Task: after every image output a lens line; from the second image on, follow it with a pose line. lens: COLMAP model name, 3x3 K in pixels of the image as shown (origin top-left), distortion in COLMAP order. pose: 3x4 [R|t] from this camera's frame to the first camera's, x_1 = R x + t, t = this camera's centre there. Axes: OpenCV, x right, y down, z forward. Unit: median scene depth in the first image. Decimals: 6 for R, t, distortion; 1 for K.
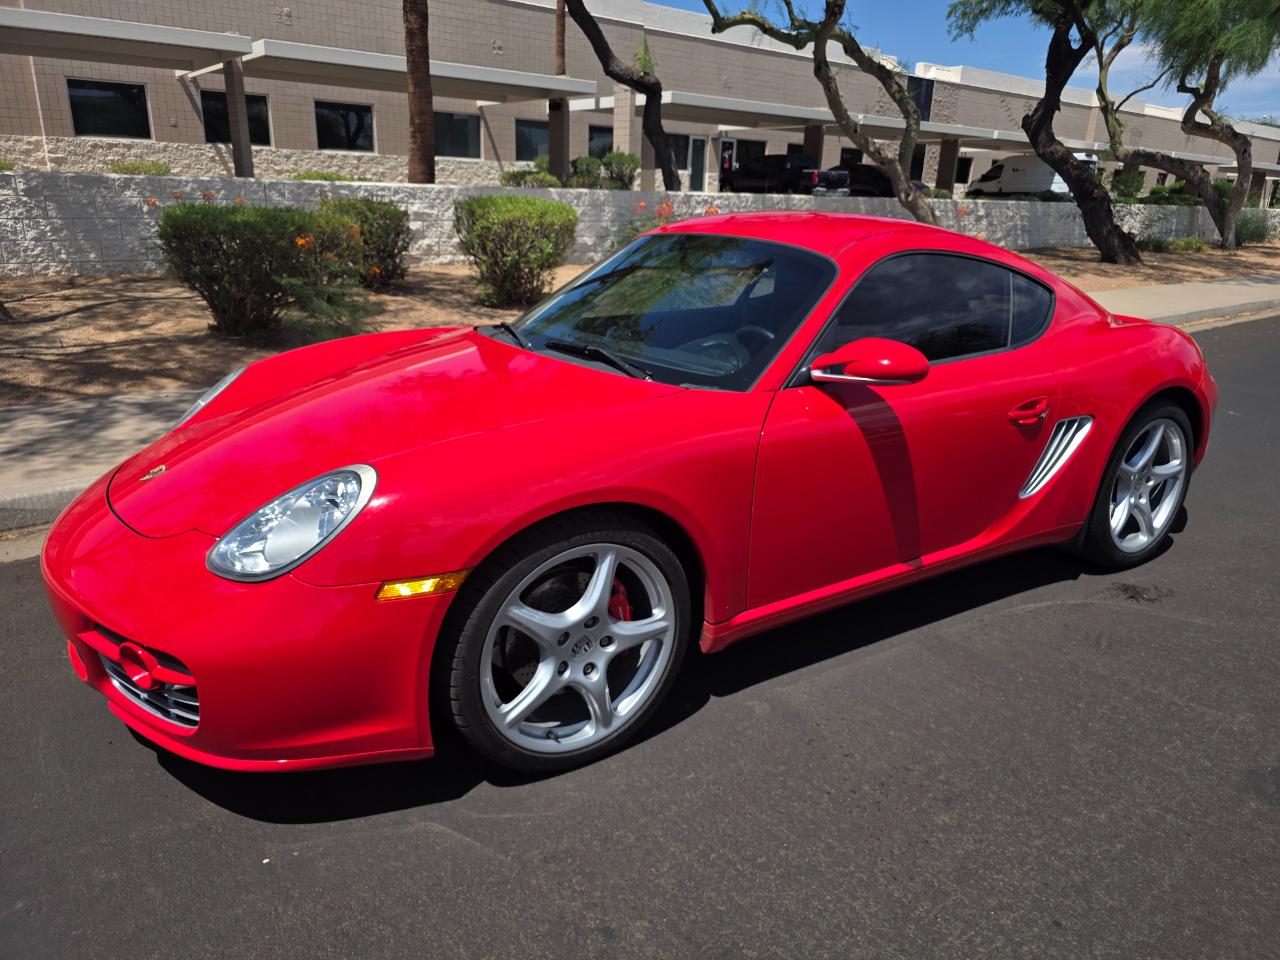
lens RADIAL K [[893.1, 0, 643.1], [0, 893.1, 487.7], [0, 0, 1]] dist [0.042600, -0.038267]
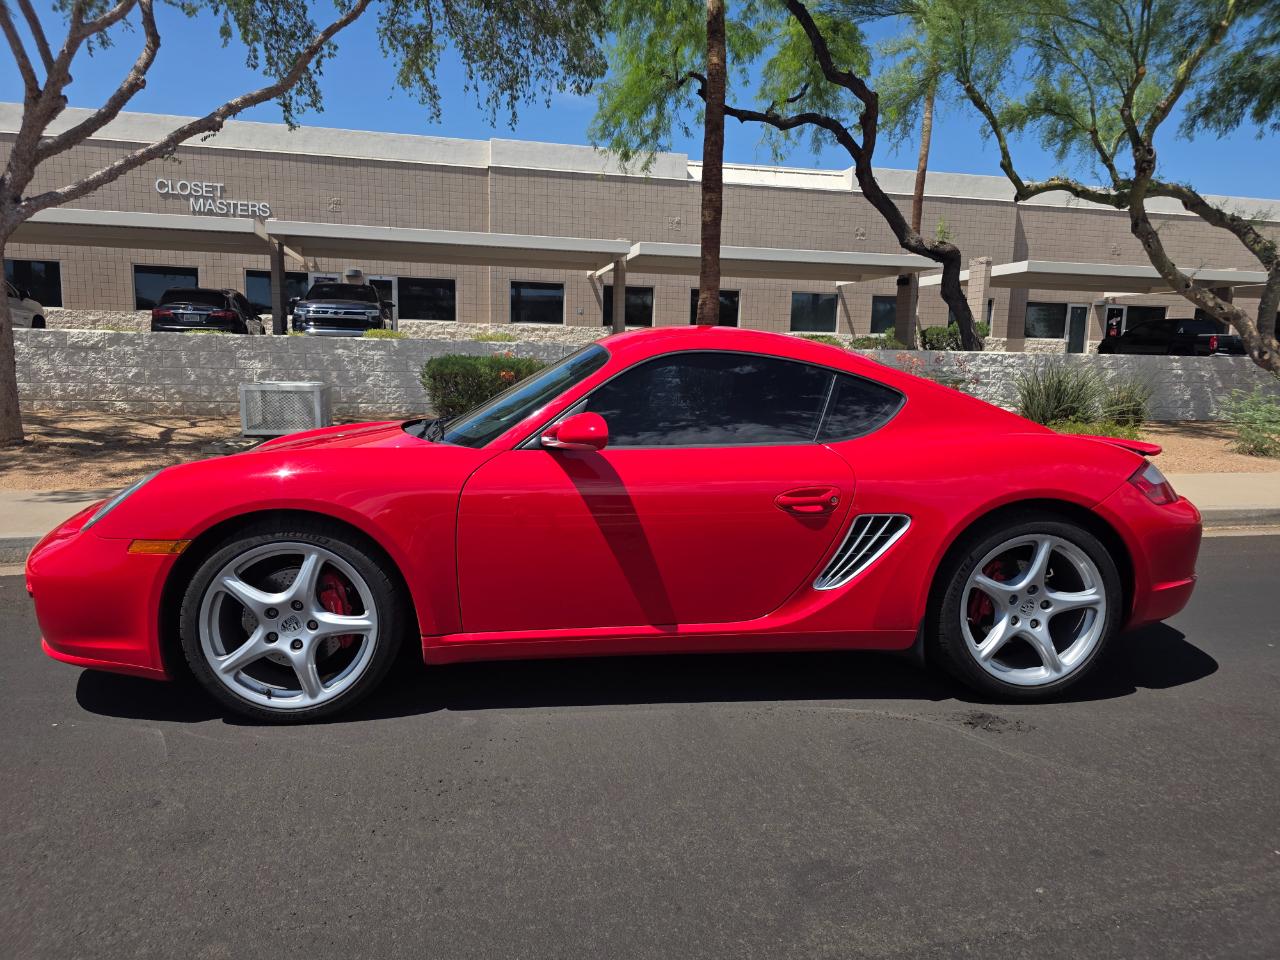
lens RADIAL K [[893.1, 0, 639.0], [0, 893.1, 478.3], [0, 0, 1]] dist [0.042600, -0.038267]
pose [[0.889704, 0.049048, -0.453895, 0.161620], [-0.138470, 0.976370, -0.165917, 0.019522], [0.435032, 0.210468, 0.875472, 0.004731]]
